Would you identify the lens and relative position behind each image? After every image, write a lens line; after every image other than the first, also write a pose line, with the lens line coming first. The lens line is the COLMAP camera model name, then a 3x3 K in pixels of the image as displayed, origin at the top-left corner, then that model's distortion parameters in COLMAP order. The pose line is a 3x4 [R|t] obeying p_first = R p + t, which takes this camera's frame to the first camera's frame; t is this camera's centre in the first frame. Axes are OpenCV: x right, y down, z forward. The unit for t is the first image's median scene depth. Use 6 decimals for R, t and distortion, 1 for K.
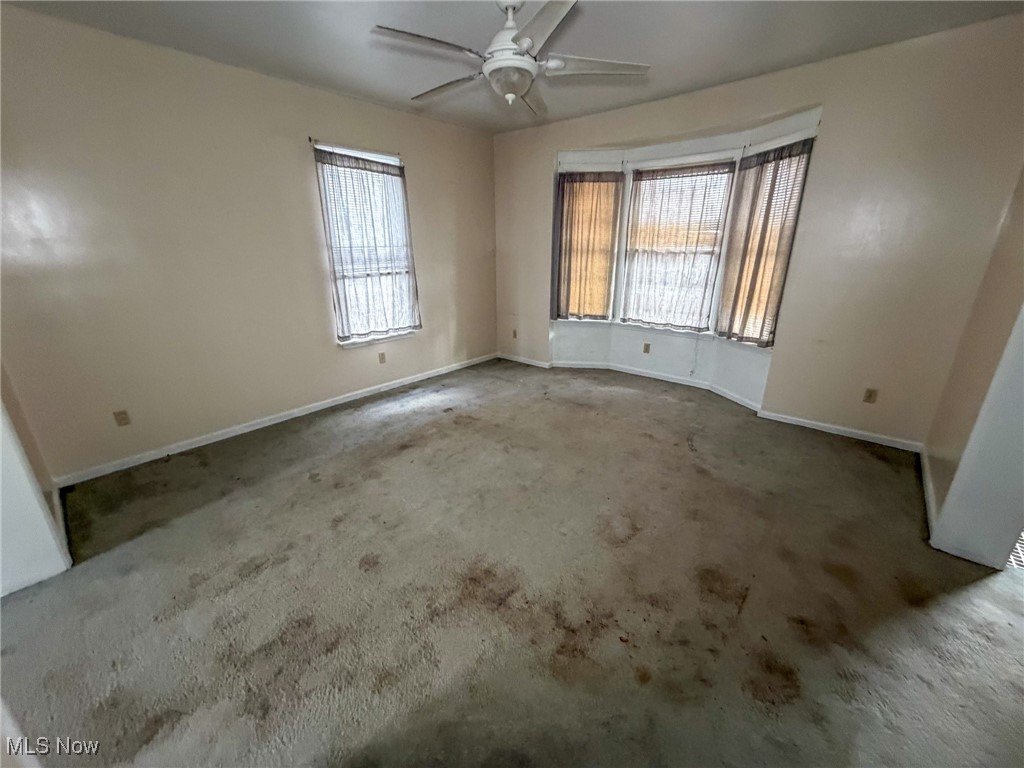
lens RADIAL K [[412.3, 0, 509.6], [0, 412.3, 384.6], [0, 0, 1]] dist [0.001736, 0.000207]
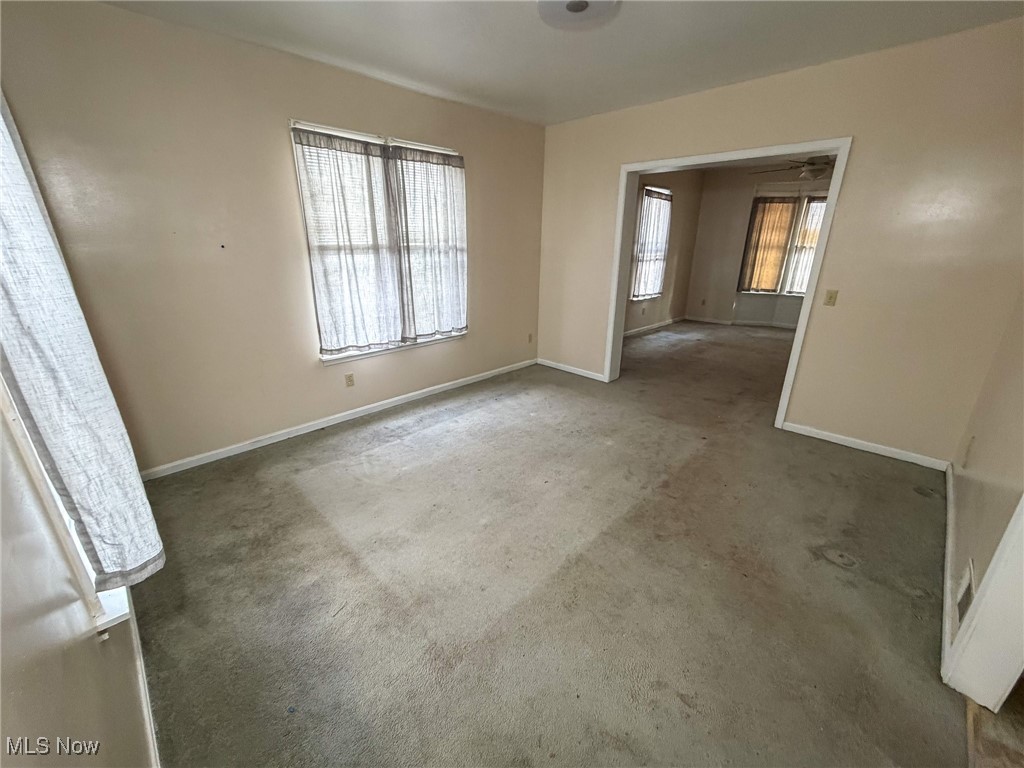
lens RADIAL K [[412.3, 0, 509.6], [0, 412.3, 384.6], [0, 0, 1]] dist [0.001736, 0.000207]
pose [[0.996901, 0.037124, -0.069358, -0.656892], [-0.035773, 0.999147, 0.020620, 0.194905], [0.070064, -0.018075, 0.997379, -0.623023]]
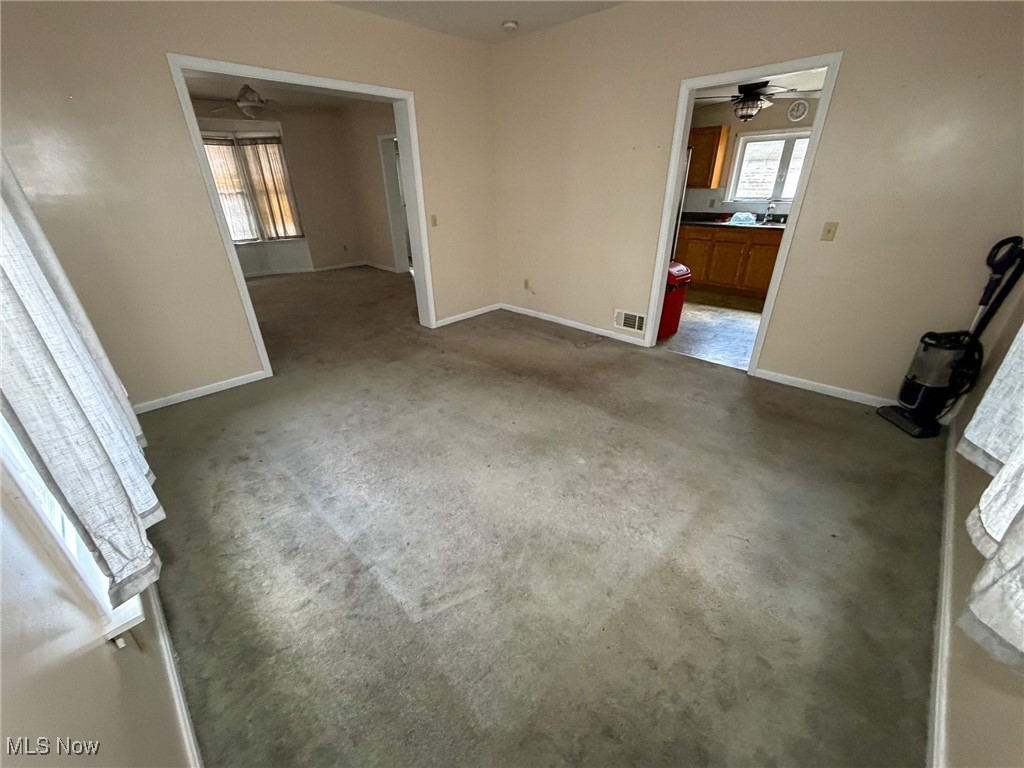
lens RADIAL K [[412.3, 0, 509.6], [0, 412.3, 384.6], [0, 0, 1]] dist [0.001736, 0.000207]
pose [[0.074501, -0.431703, 0.898934, -1.131837], [0.334474, 0.860039, 0.385304, 0.072510], [-0.939455, 0.271965, 0.208468, -0.177001]]
